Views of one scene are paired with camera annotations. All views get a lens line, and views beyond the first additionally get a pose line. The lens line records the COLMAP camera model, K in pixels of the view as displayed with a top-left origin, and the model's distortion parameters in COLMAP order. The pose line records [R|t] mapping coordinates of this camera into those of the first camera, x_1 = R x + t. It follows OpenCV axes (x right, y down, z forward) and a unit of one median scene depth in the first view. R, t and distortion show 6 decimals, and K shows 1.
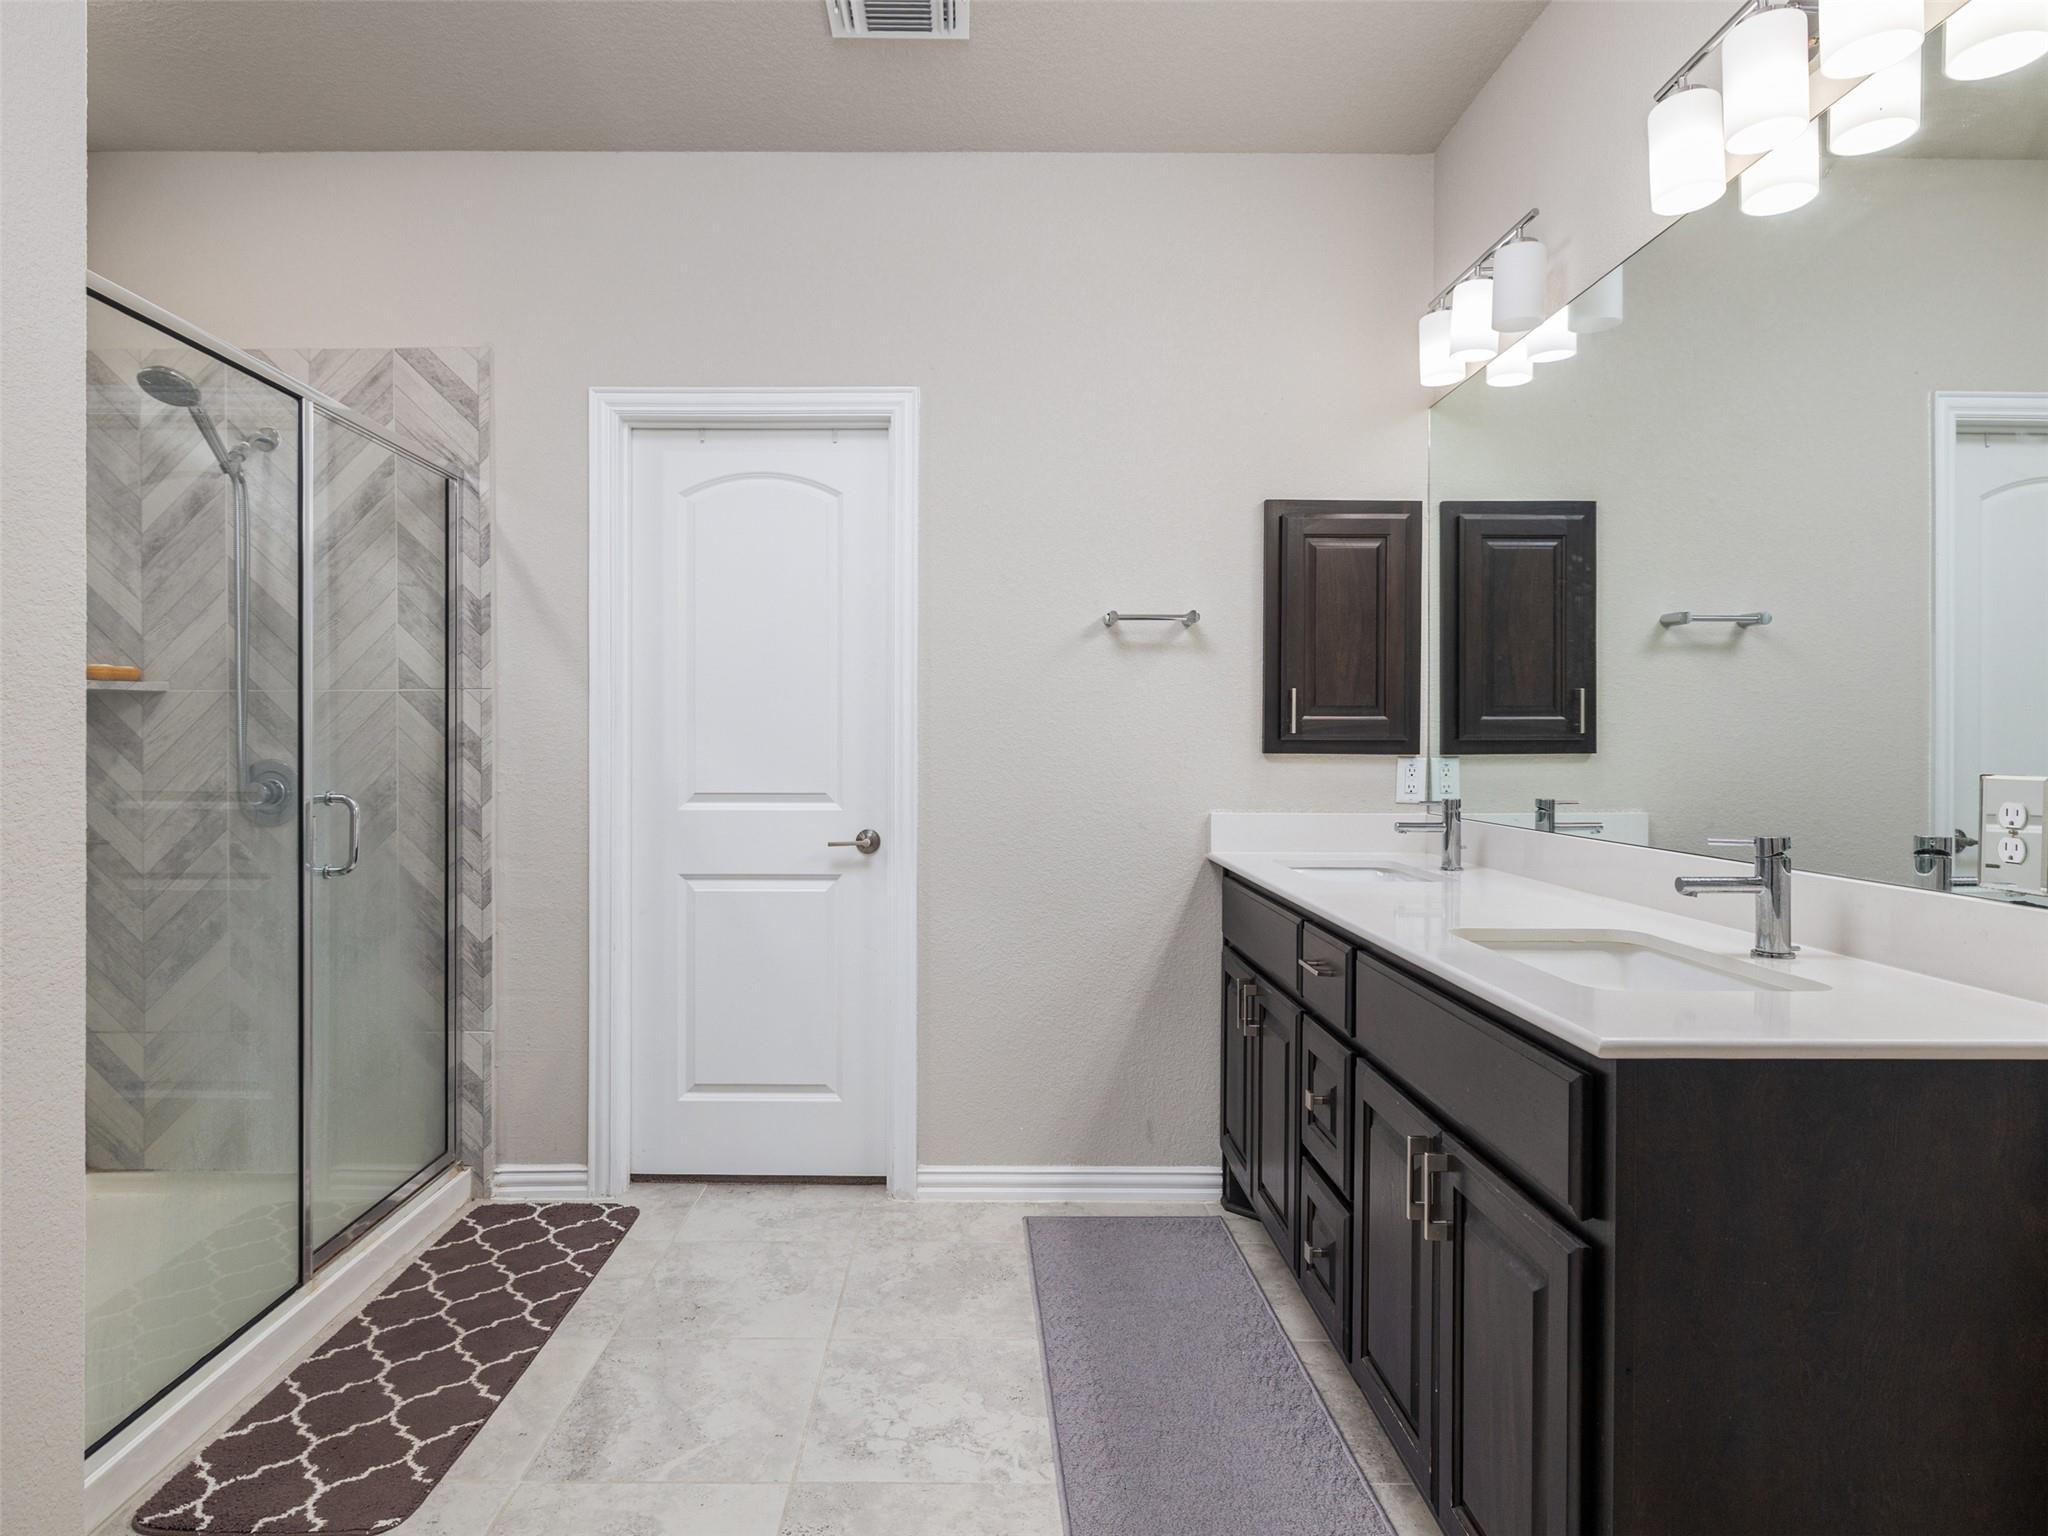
lens RADIAL K [[1109.7, 0, 1006.0], [0, 1109.7, 761.6], [0, 0, 1]] dist [-0.005267, 0.000554]
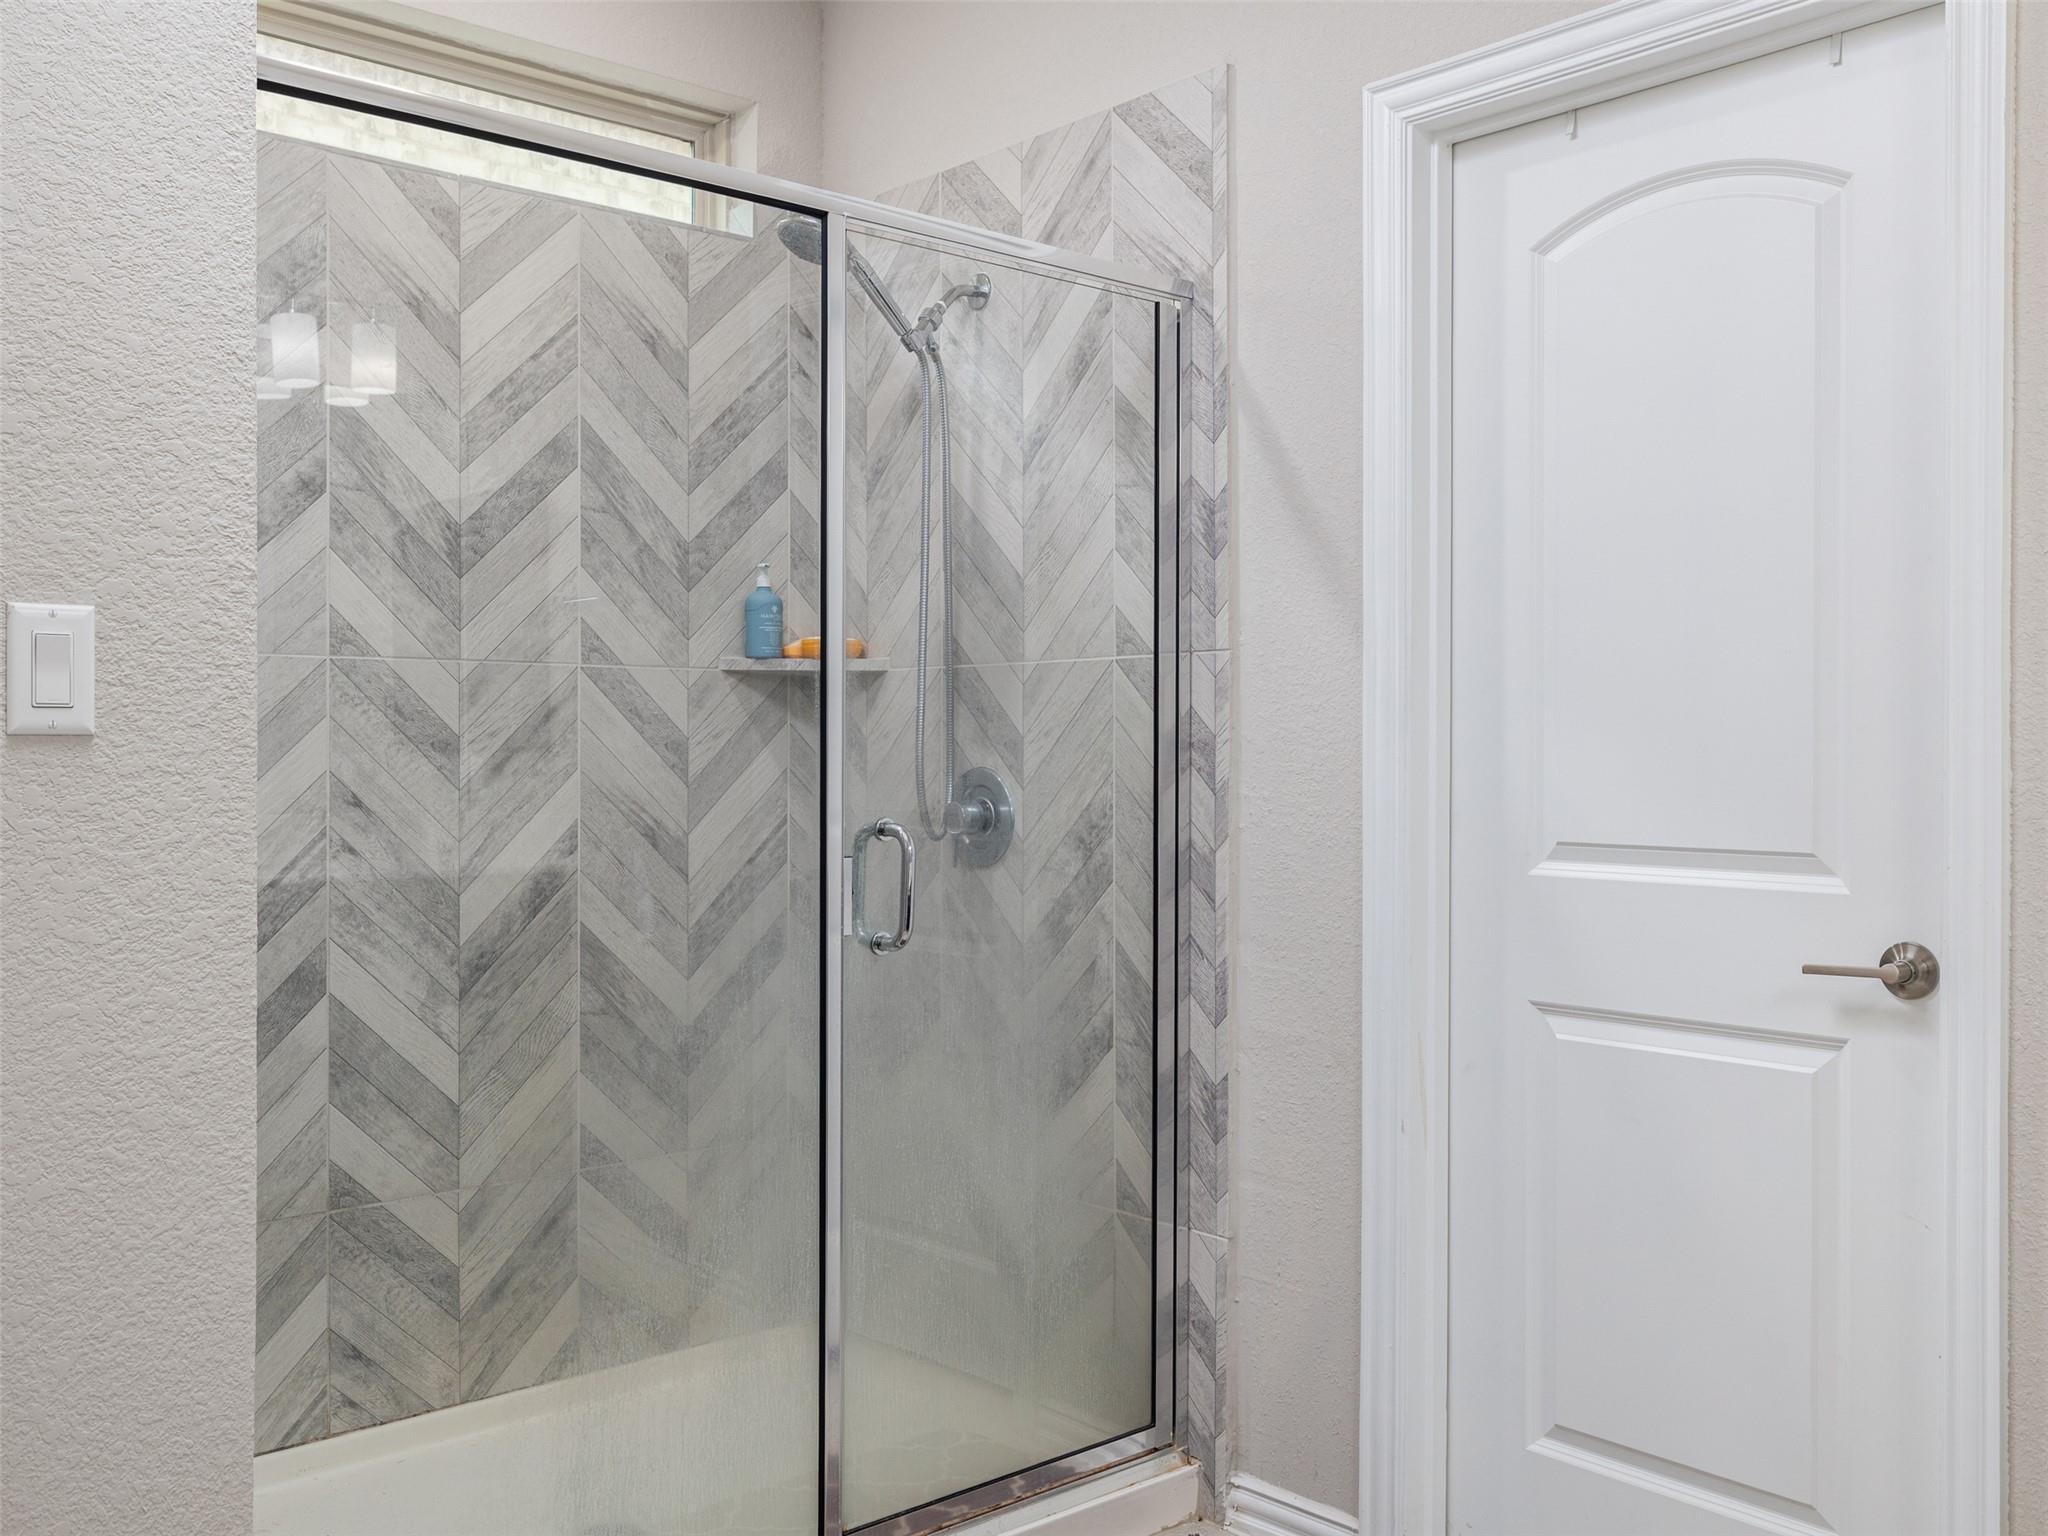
lens RADIAL K [[1863.6, 0, 1022.2], [0, 1863.6, 763.1], [0, 0, 1]] dist [0.014011, -0.013196]
pose [[0.662723, 0.006690, -0.748835, 0.197552], [-0.011465, 0.999934, -0.001214, -0.003688], [0.748777, 0.009390, 0.662755, 0.269641]]
